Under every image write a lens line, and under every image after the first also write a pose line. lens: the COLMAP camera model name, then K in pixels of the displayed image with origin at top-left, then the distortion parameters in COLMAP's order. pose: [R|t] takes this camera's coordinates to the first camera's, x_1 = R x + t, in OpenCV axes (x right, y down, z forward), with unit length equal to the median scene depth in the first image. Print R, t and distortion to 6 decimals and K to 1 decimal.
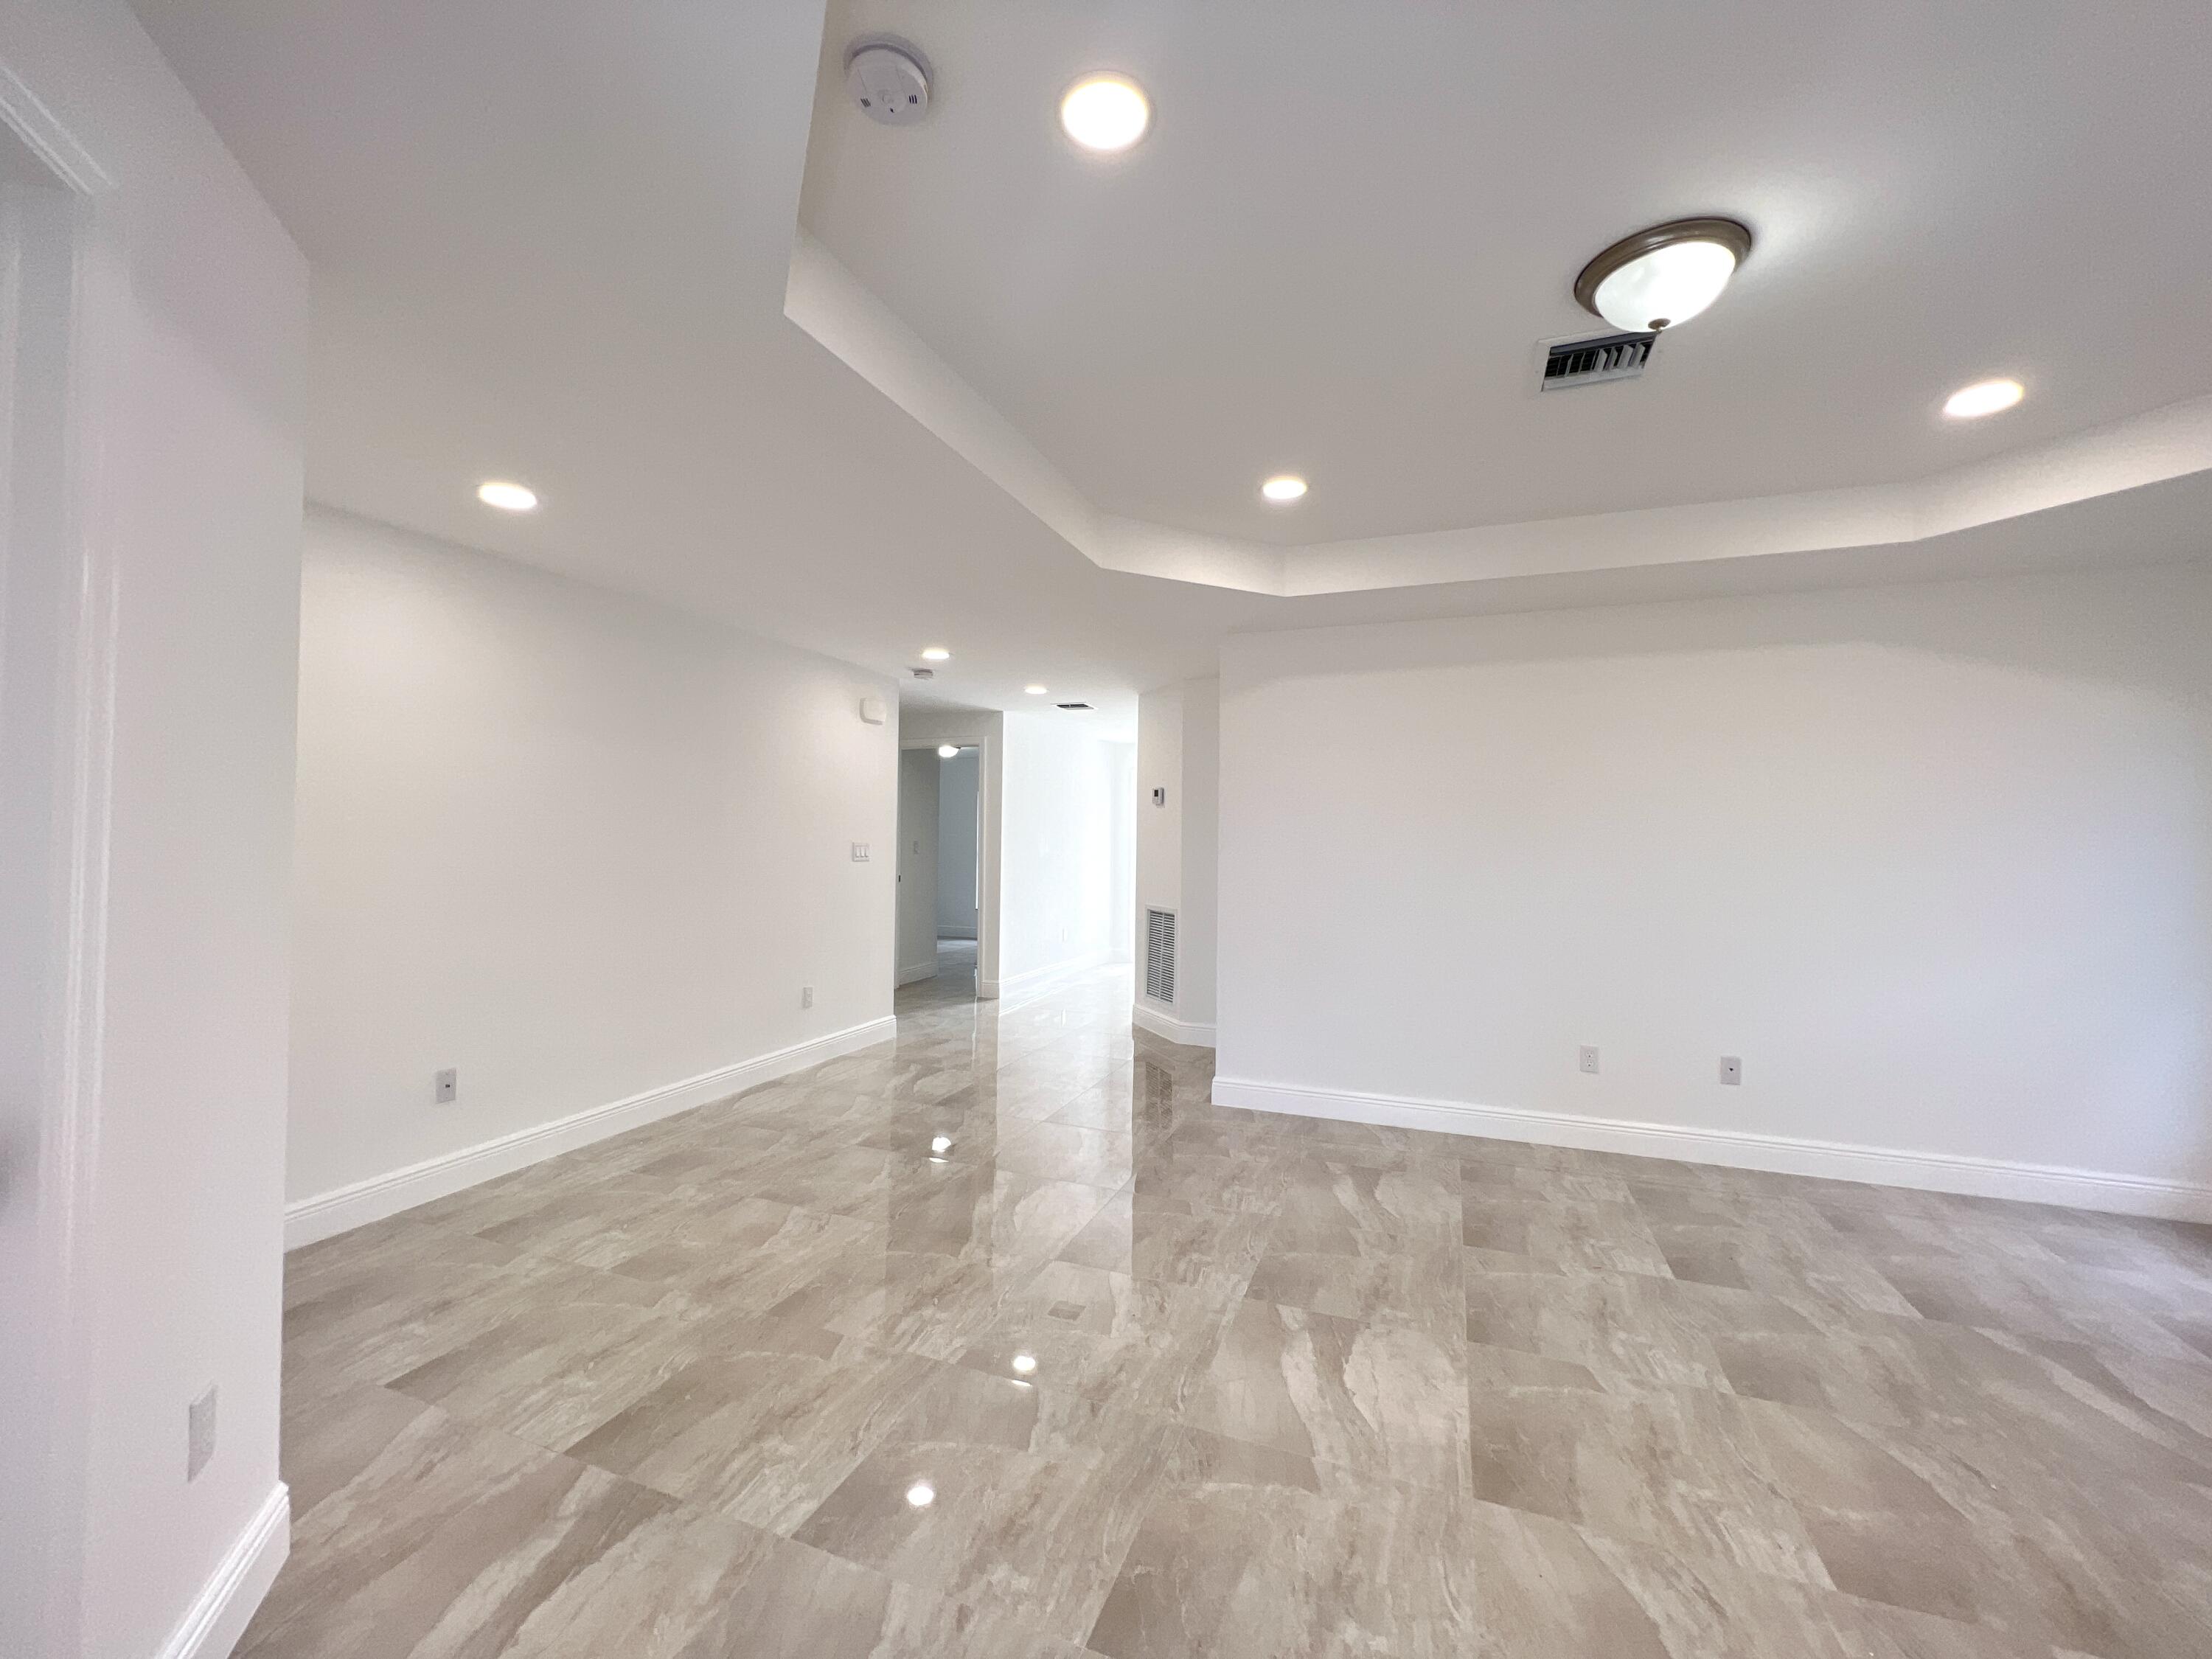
lens RADIAL K [[887.9, 0, 1107.4], [0, 887.9, 827.0], [0, 0, 1]] dist [-0.002451, 0.000810]
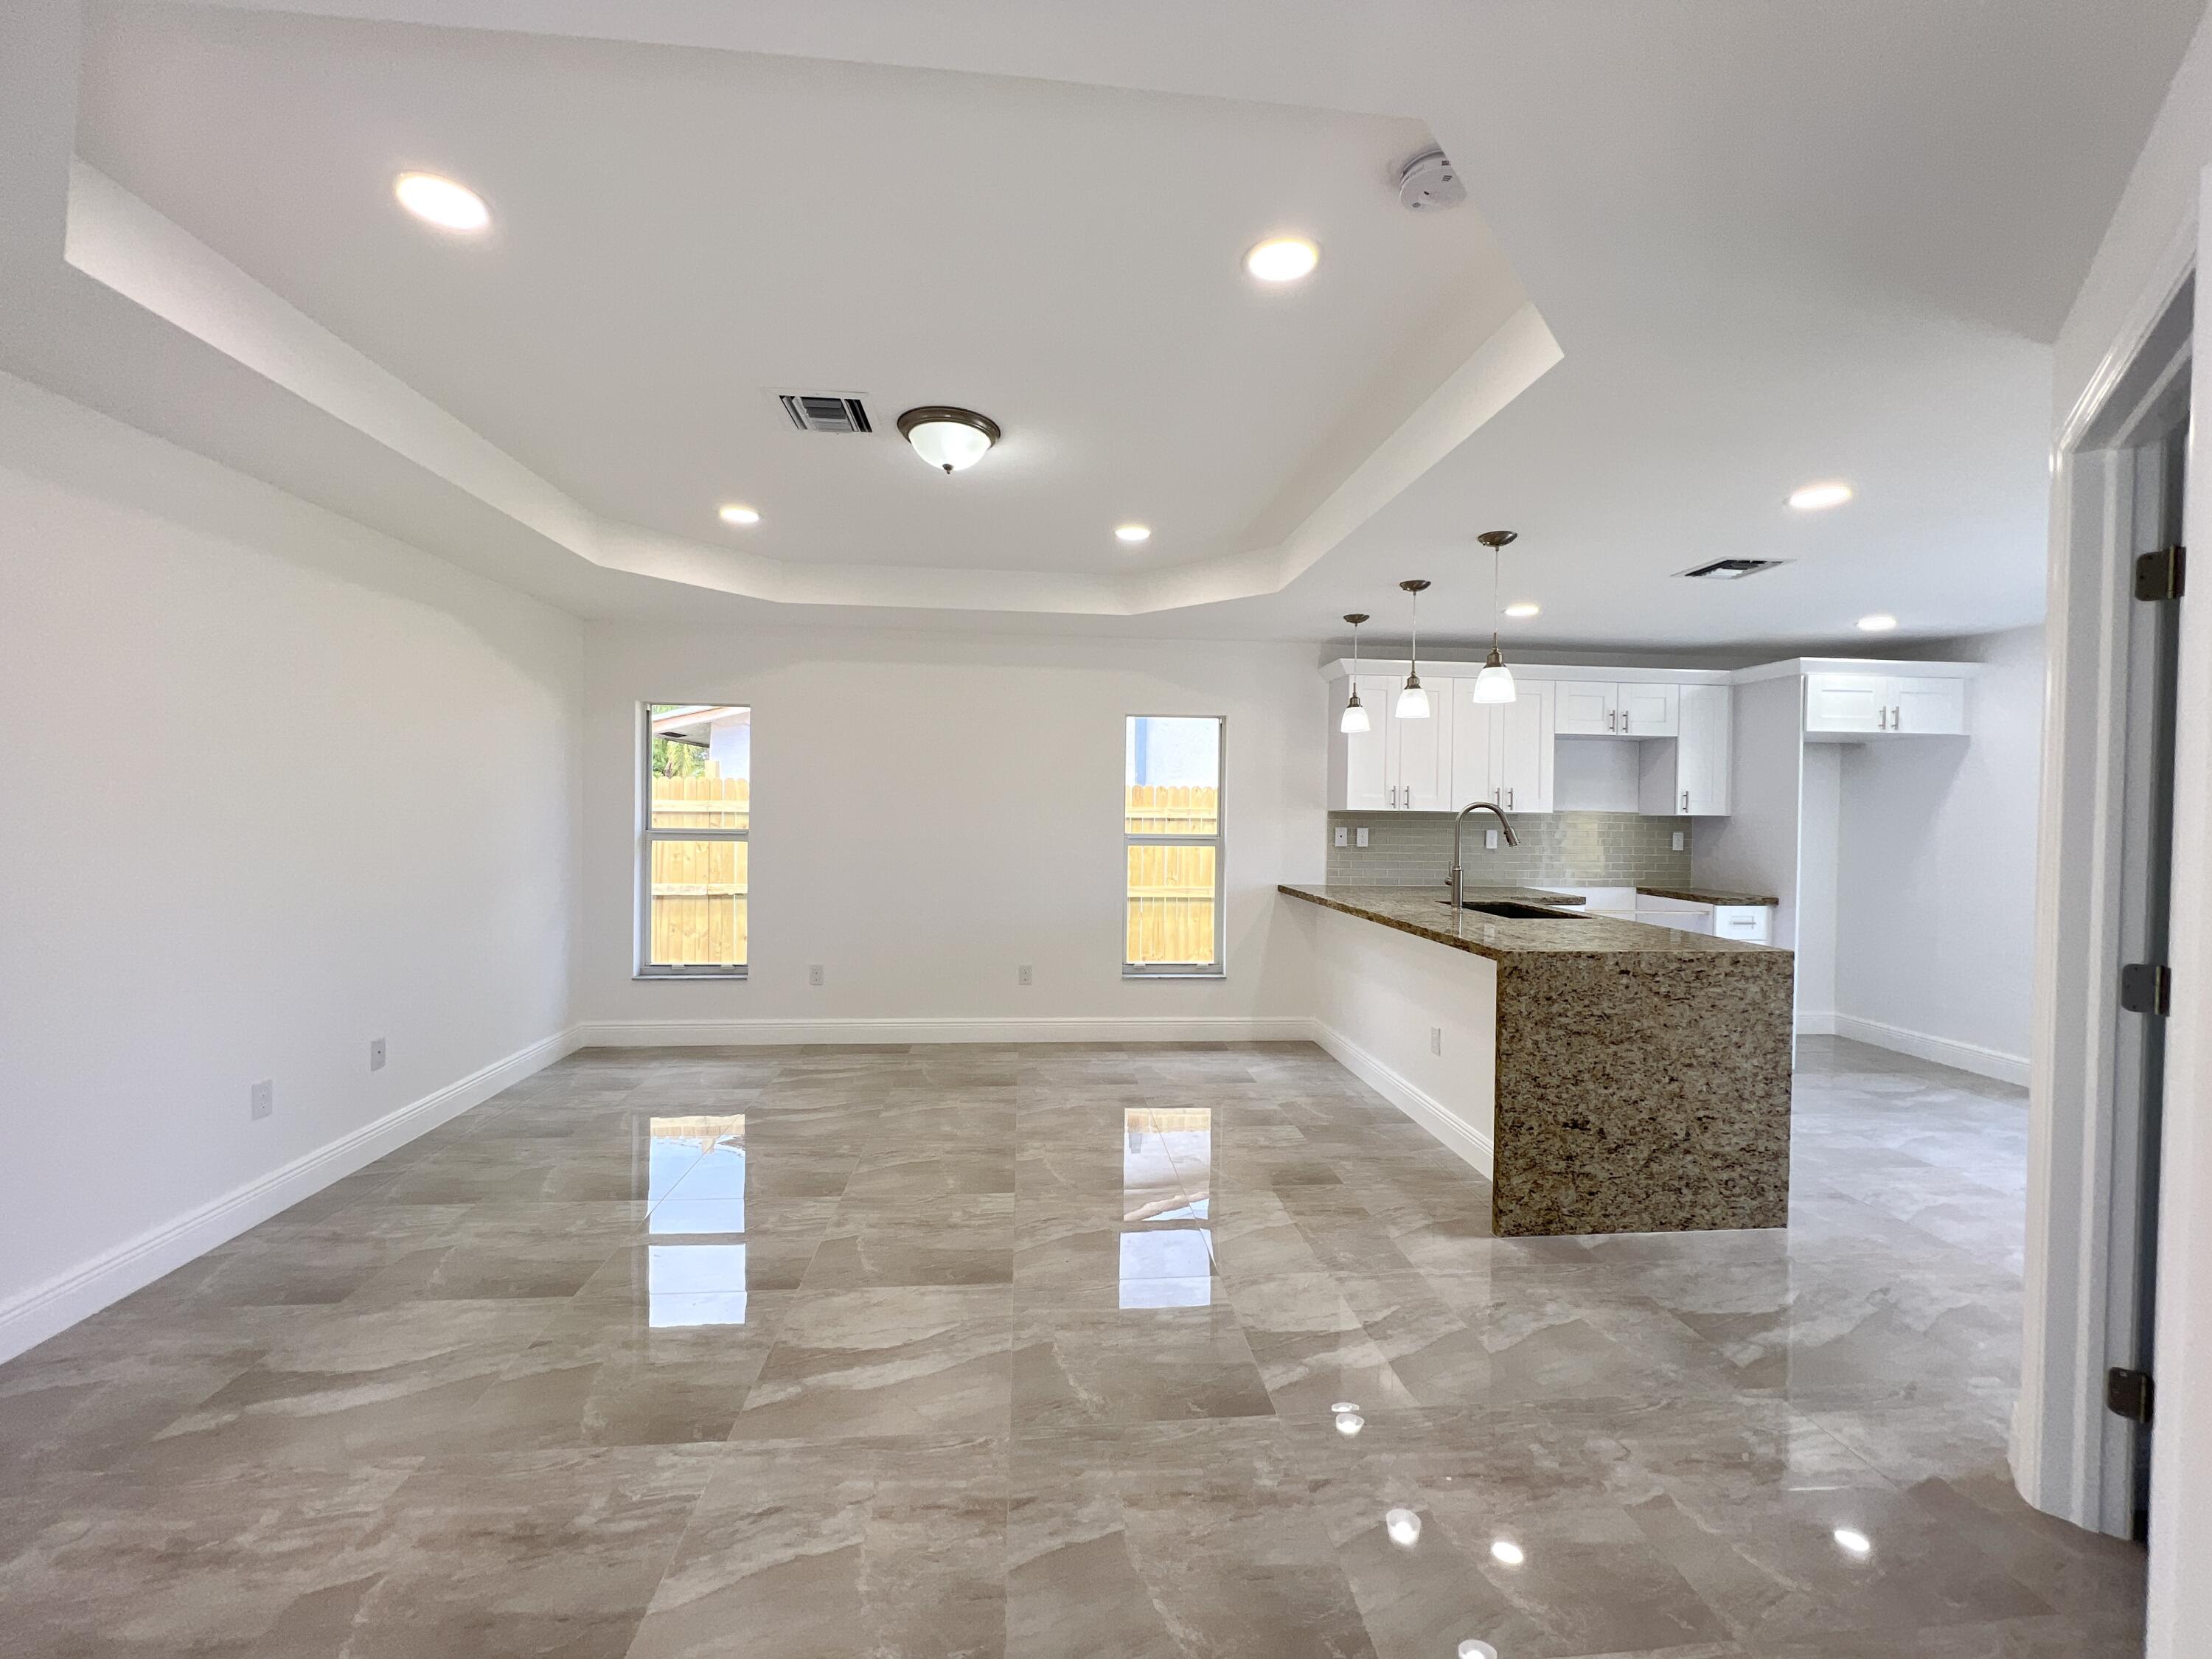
lens RADIAL K [[885.2, 0, 1104.7], [0, 885.2, 833.8], [0, 0, 1]] dist [-0.002155, 0.000519]
pose [[-0.441277, -0.042523, 0.896363, -0.584865], [-0.032688, 0.998975, 0.031299, -0.007204], [-0.896775, -0.015489, -0.442215, 0.986661]]
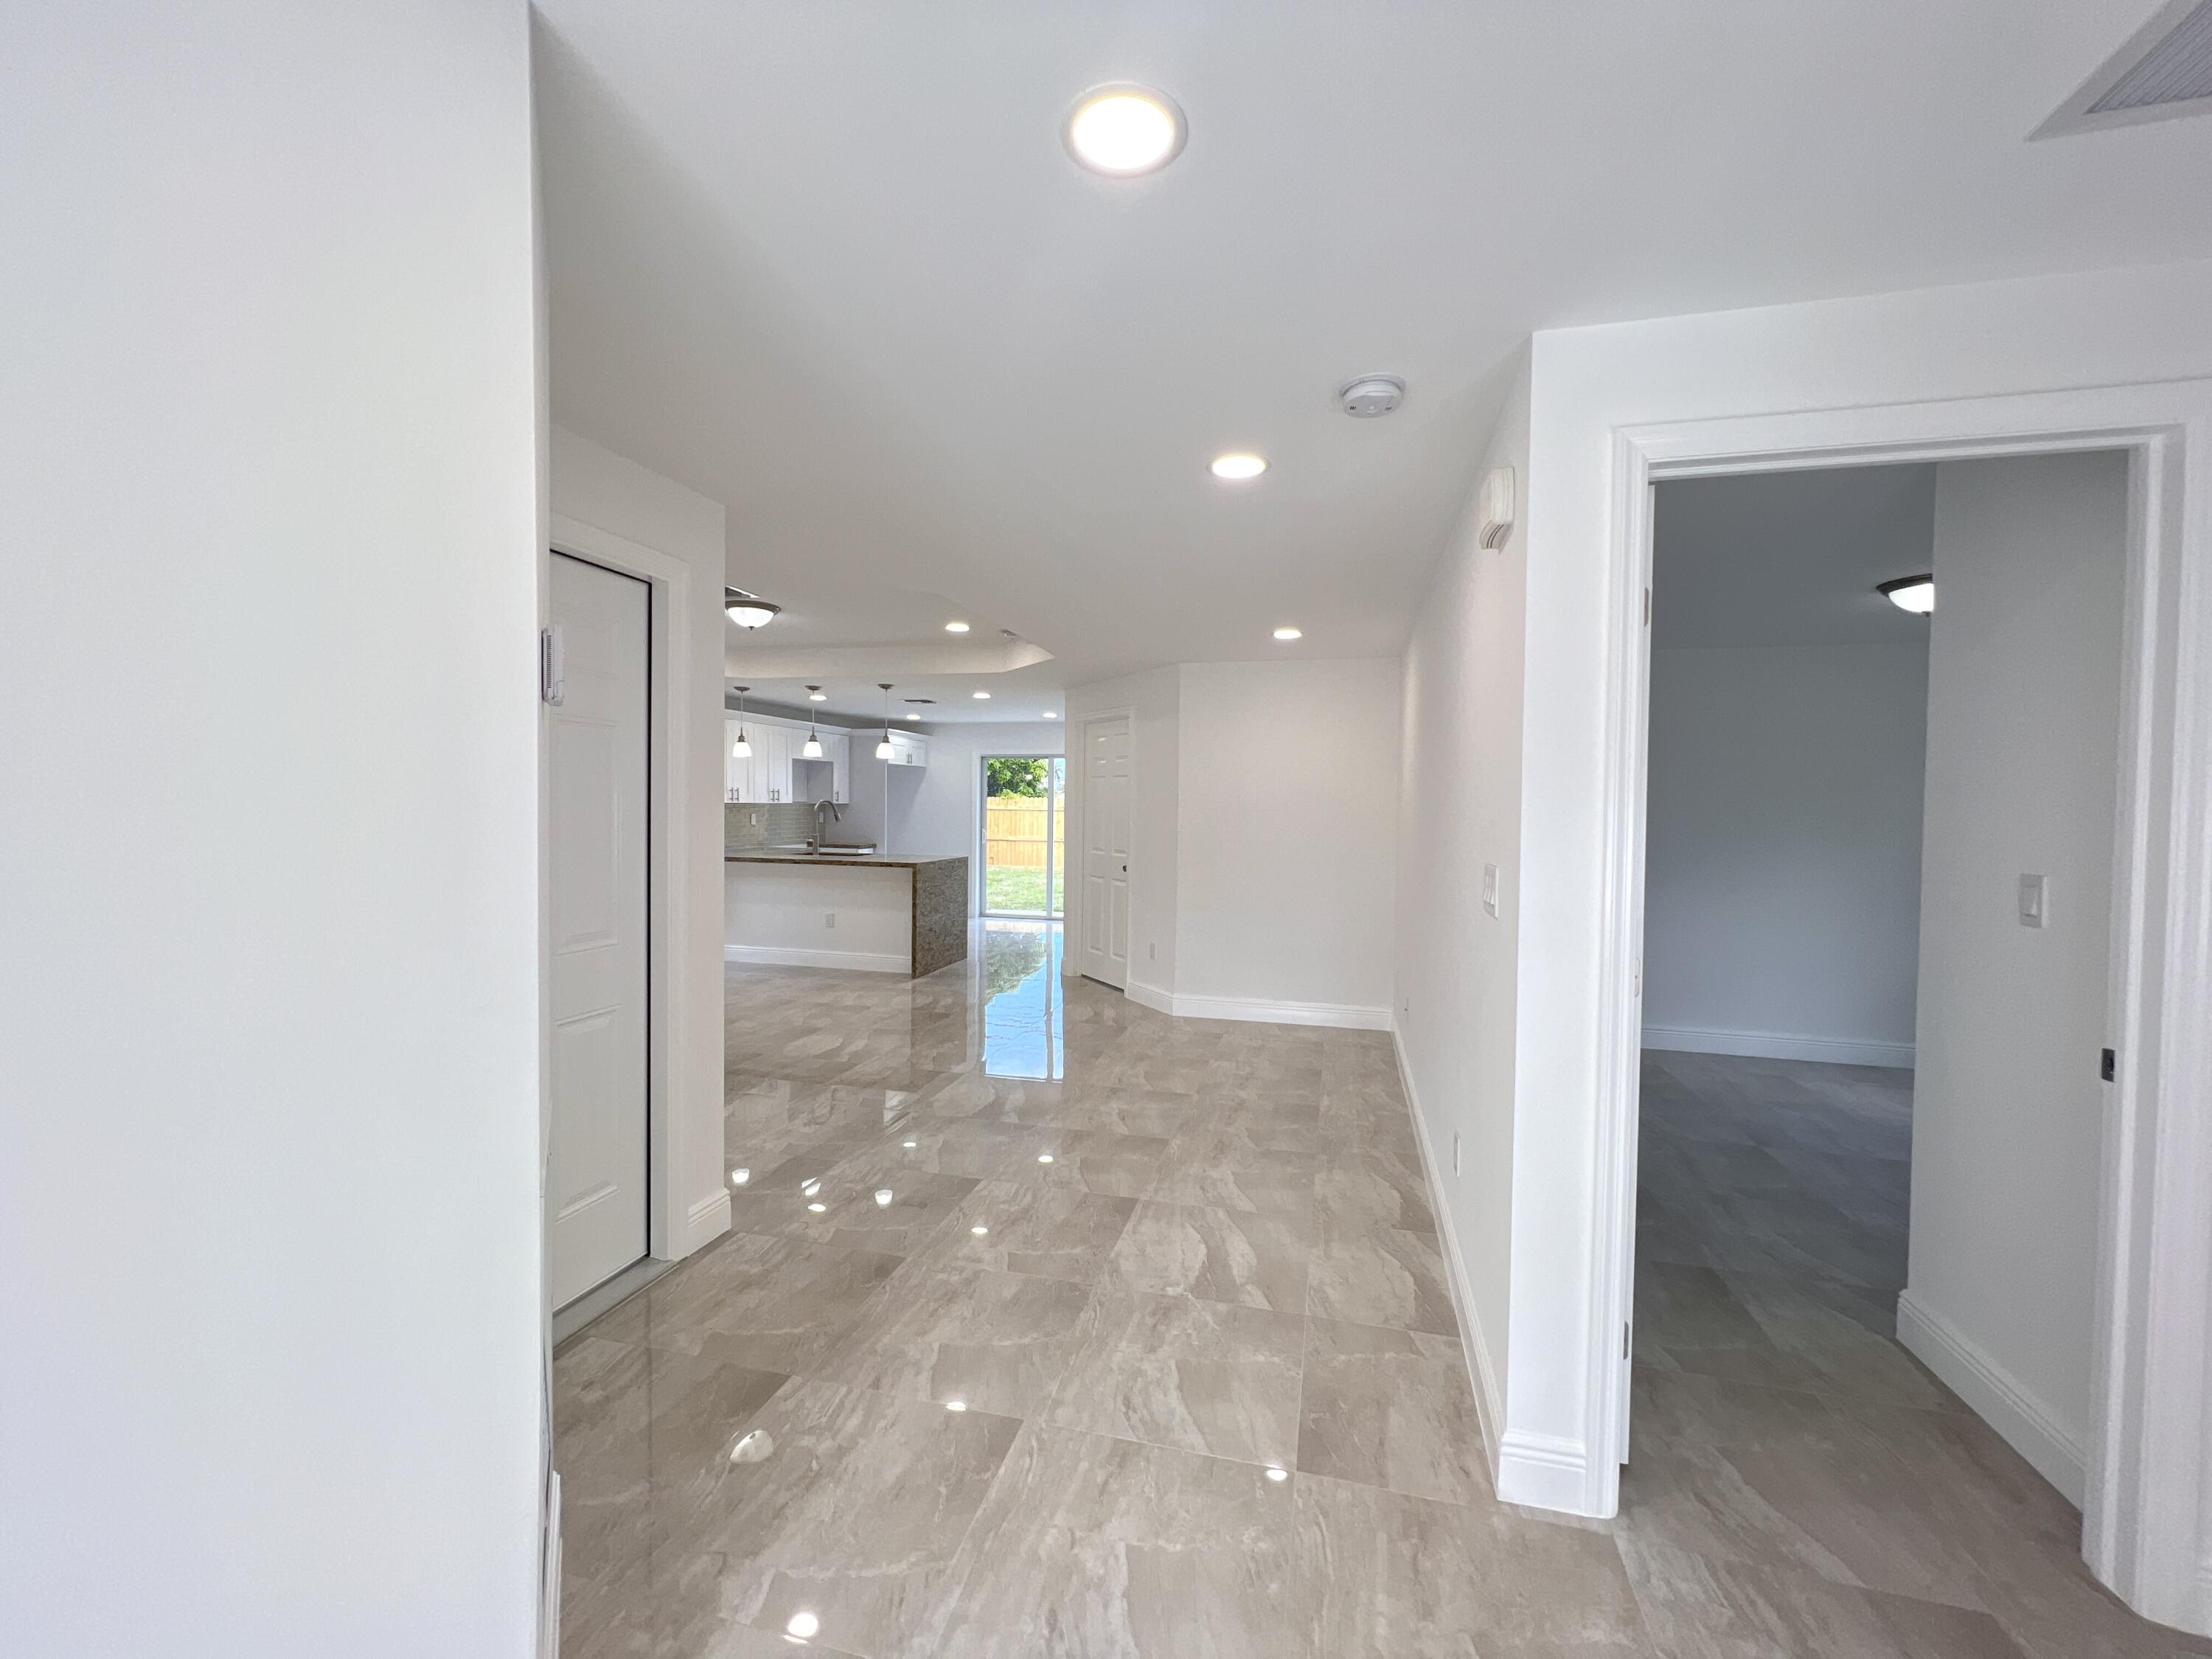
lens RADIAL K [[887.9, 0, 1107.4], [0, 887.9, 827.0], [0, 0, 1]] dist [-0.002451, 0.000810]
pose [[-0.993611, -0.023952, -0.110285, -0.132895], [-0.025170, 0.999636, 0.009662, 0.003329], [0.110013, 0.012376, -0.993853, 2.719331]]
